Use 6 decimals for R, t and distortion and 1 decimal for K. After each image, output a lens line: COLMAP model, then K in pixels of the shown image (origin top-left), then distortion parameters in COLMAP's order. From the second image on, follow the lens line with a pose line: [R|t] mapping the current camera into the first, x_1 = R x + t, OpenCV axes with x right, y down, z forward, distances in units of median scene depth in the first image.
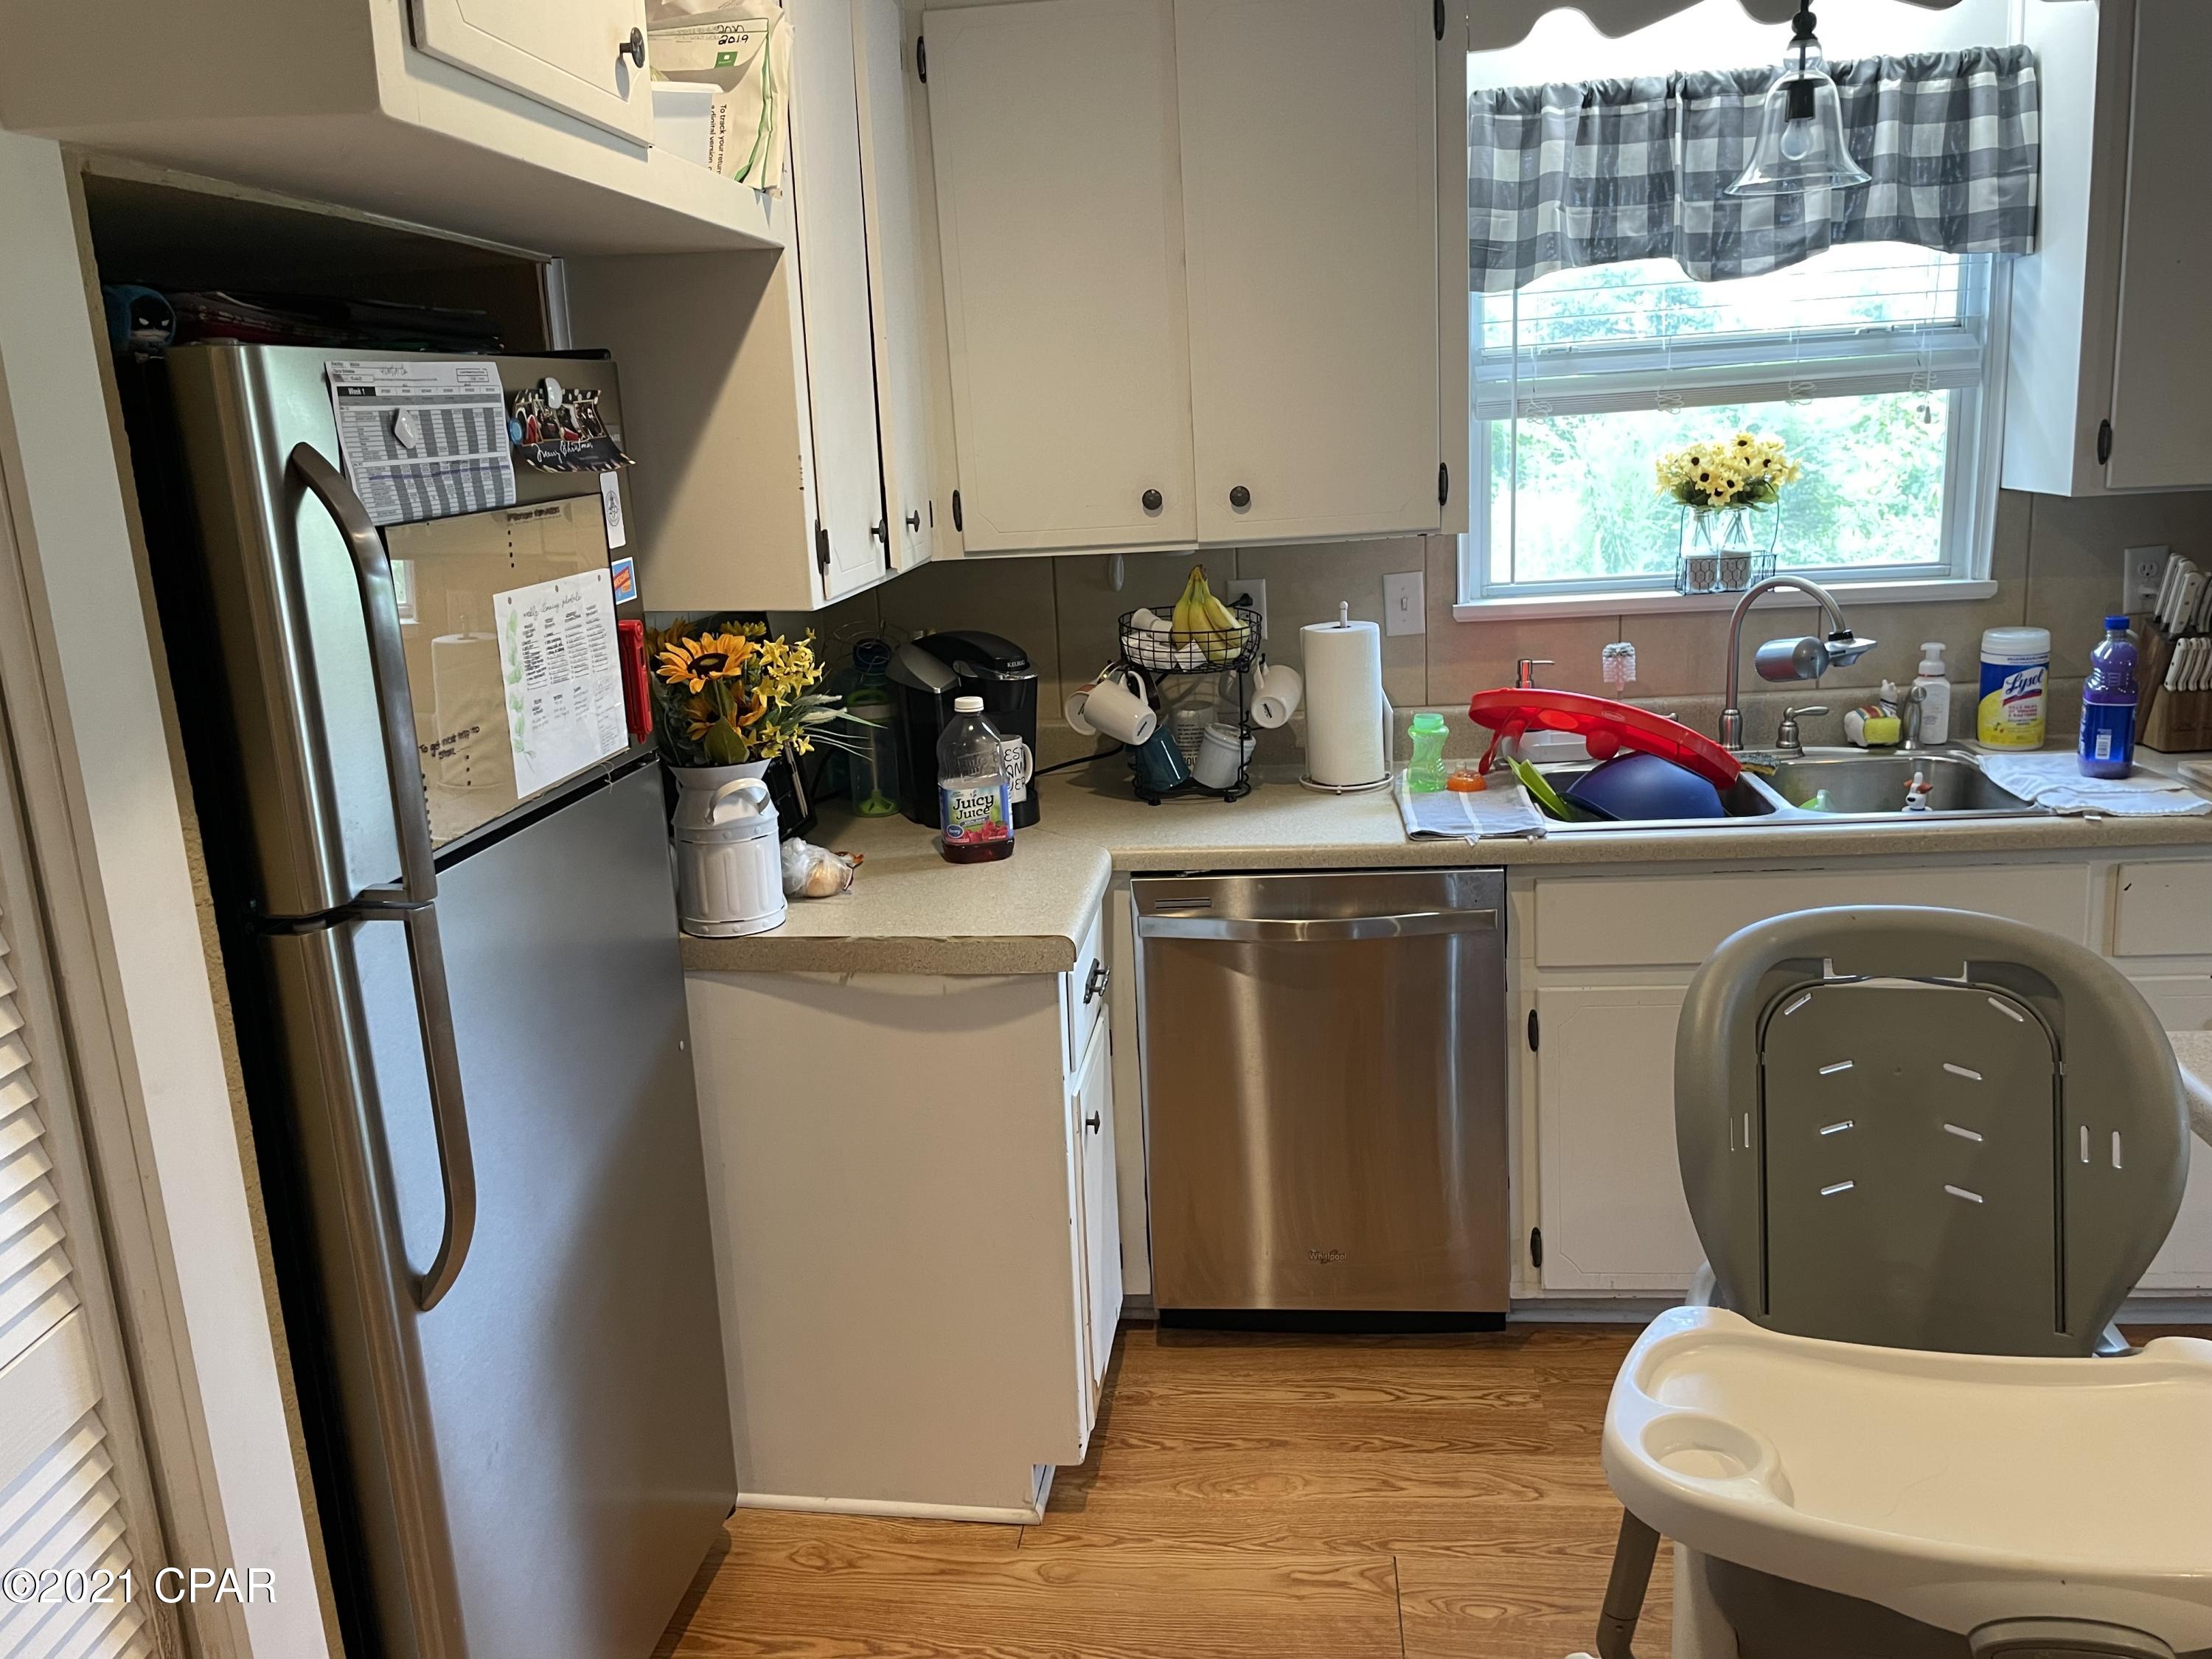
lens RADIAL K [[1675.8, 0, 1097.8], [0, 1675.8, 804.3], [0, 0, 1]] dist [0.084272, -0.117959]
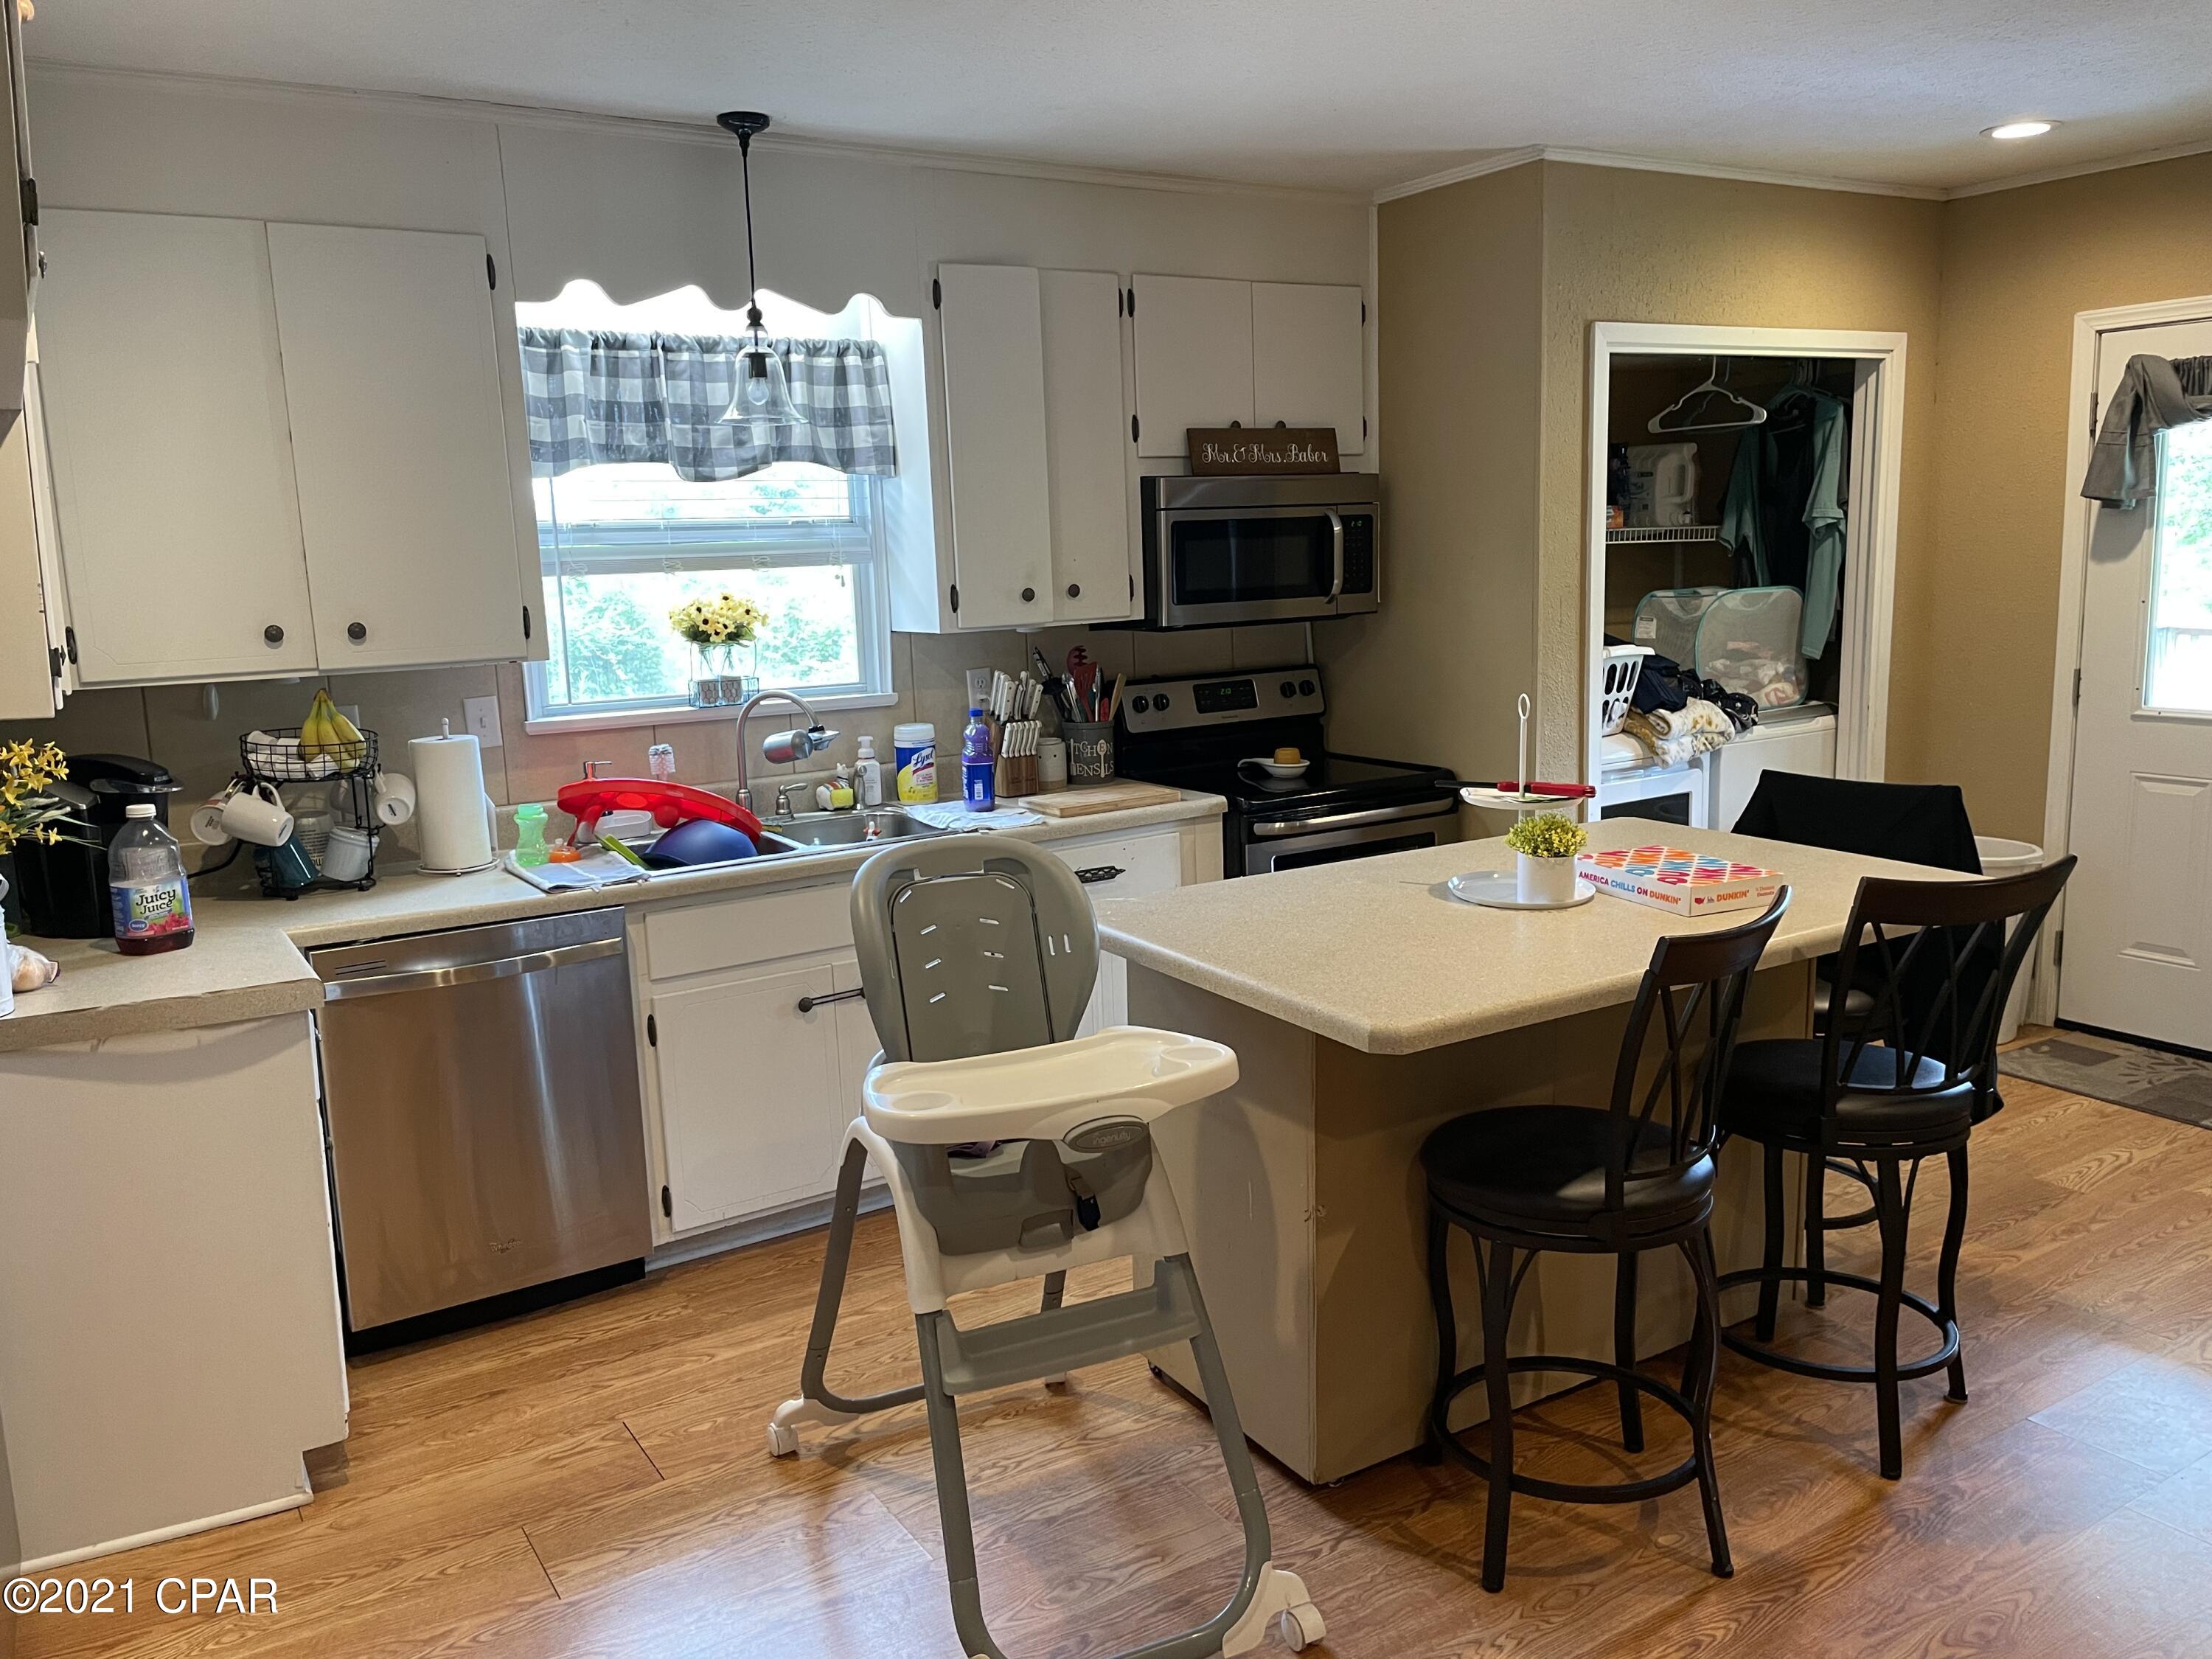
lens RADIAL K [[1675.8, 0, 1099.6], [0, 1675.8, 822.6], [0, 0, 1]] dist [0.084272, -0.117959]
pose [[0.782894, -0.071763, 0.618003, -0.257193], [0.131691, 0.989932, -0.051877, 0.083816], [-0.608058, 0.122000, 0.784463, -0.251815]]
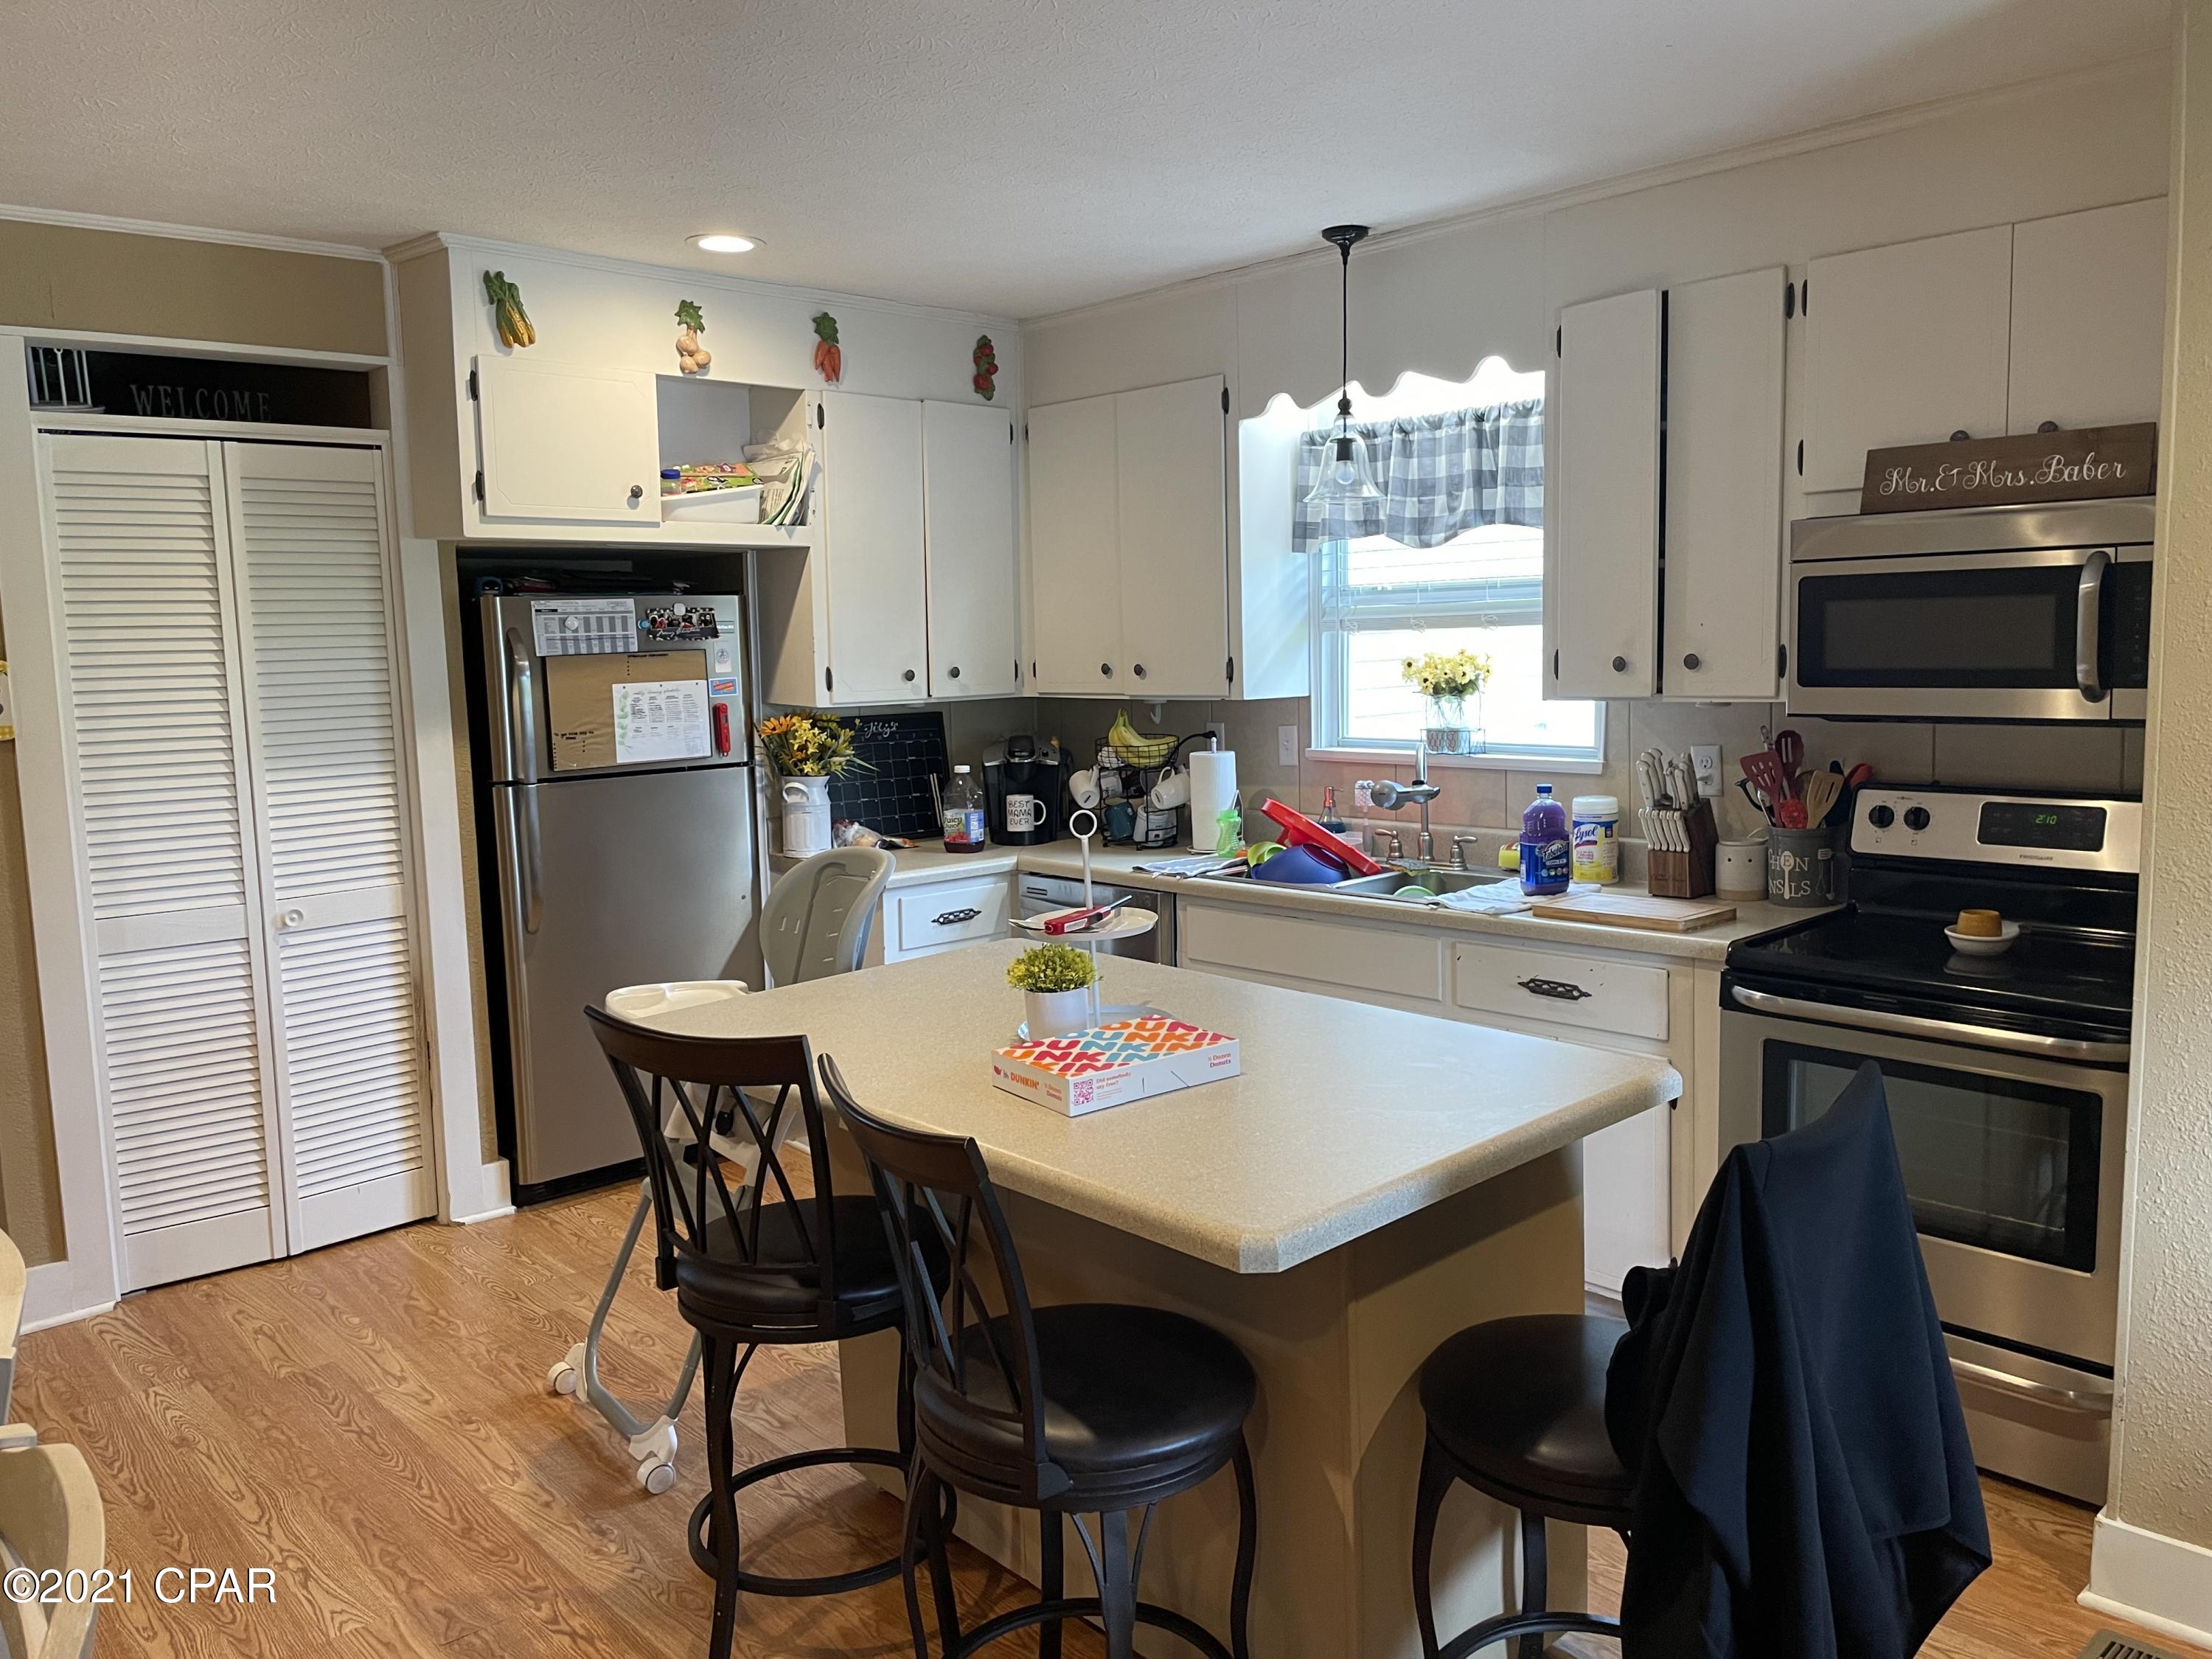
lens RADIAL K [[1675.8, 0, 1113.6], [0, 1675.8, 813.6], [0, 0, 1]] dist [0.084272, -0.117959]
pose [[0.754722, 0.107726, -0.647140, 1.183556], [-0.164029, 0.986082, -0.027149, 0.012076], [0.635208, 0.126640, 0.761888, -0.298356]]
